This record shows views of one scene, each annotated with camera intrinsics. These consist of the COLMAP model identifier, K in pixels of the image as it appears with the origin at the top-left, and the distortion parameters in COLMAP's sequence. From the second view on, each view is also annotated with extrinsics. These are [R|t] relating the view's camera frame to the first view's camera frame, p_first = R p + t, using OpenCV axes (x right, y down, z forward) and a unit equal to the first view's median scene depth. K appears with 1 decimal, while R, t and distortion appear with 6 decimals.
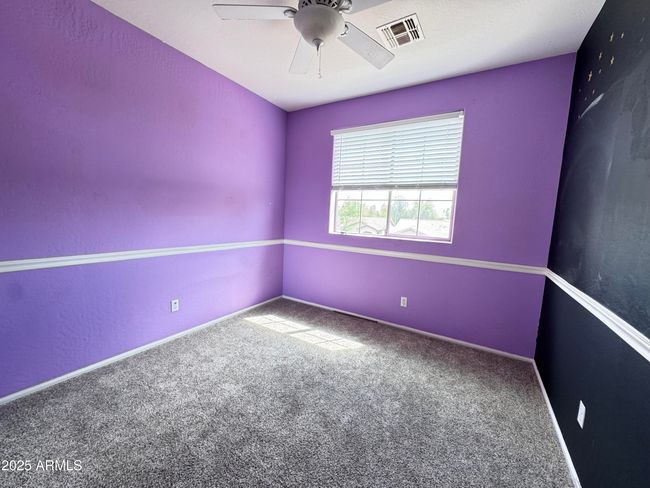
lens RADIAL K [[259.5, 0, 324.1], [0, 259.5, 243.9], [0, 0, 1]] dist [-0.002218, 0.000260]
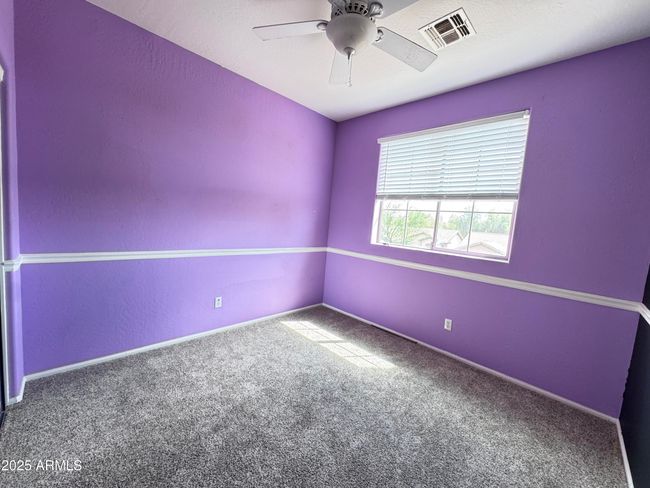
lens RADIAL K [[259.5, 0, 329.3], [0, 259.5, 244.0], [0, 0, 1]] dist [-0.002218, 0.000260]
pose [[0.972847, 0.053006, -0.225296, 0.114880], [-0.060150, 0.997877, -0.024962, -0.008200], [0.223495, 0.037836, 0.973971, 0.031518]]
